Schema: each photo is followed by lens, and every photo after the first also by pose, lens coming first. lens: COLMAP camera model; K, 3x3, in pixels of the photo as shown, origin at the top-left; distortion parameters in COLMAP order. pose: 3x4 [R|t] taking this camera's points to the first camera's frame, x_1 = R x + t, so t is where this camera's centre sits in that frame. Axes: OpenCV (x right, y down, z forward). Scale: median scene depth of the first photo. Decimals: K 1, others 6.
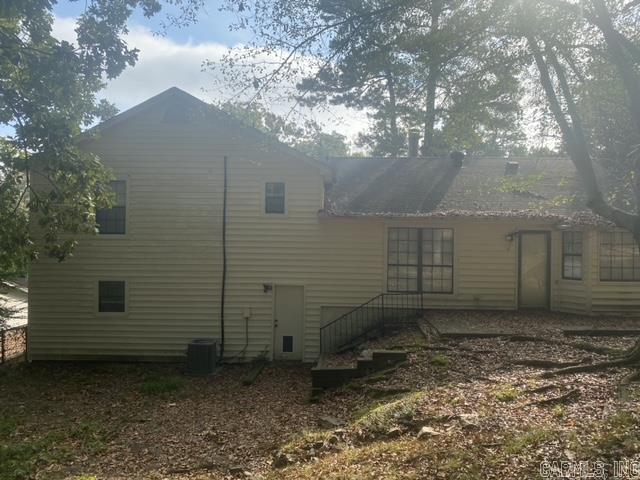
lens RADIAL K [[486.0, 0, 321.3], [0, 486.0, 240.0], [0, 0, 1]] dist [0.031681, -0.013747]
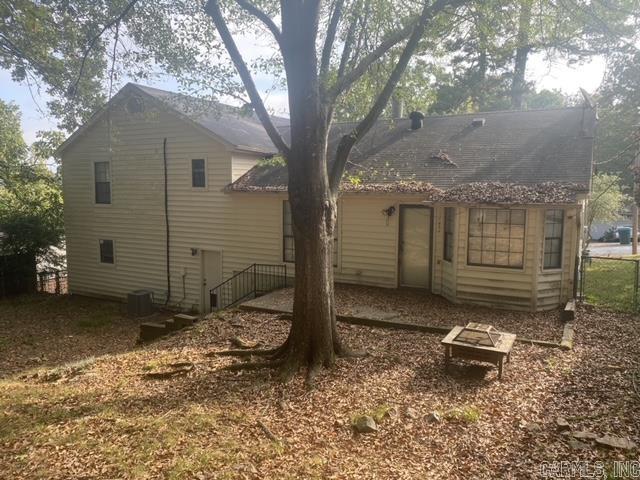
lens RADIAL K [[486.0, 0, 318.5], [0, 486.0, 241.2], [0, 0, 1]] dist [0.031681, -0.013747]
pose [[0.884209, 0.043111, -0.465097, 0.689090], [0.010231, 0.993705, 0.111560, -0.052956], [0.466979, -0.103400, 0.878202, 0.117247]]
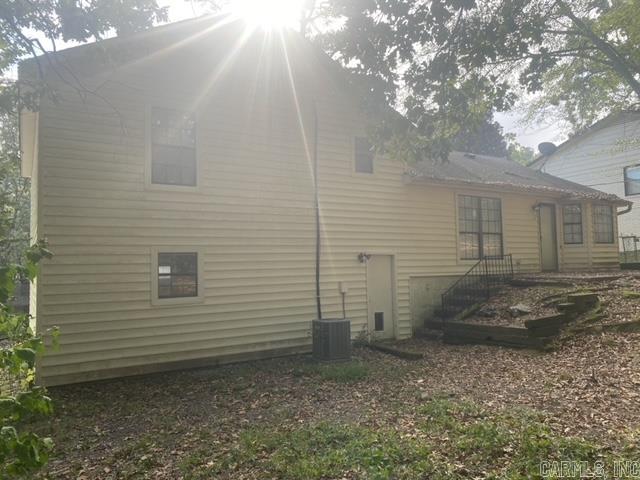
lens RADIAL K [[486.0, 0, 319.9], [0, 486.0, 238.0], [0, 0, 1]] dist [0.031681, -0.013747]
pose [[0.843174, 0.001425, 0.537639, -0.635746], [0.015097, 0.999539, -0.026326, 0.085139], [-0.537429, 0.030314, 0.842764, 0.313950]]
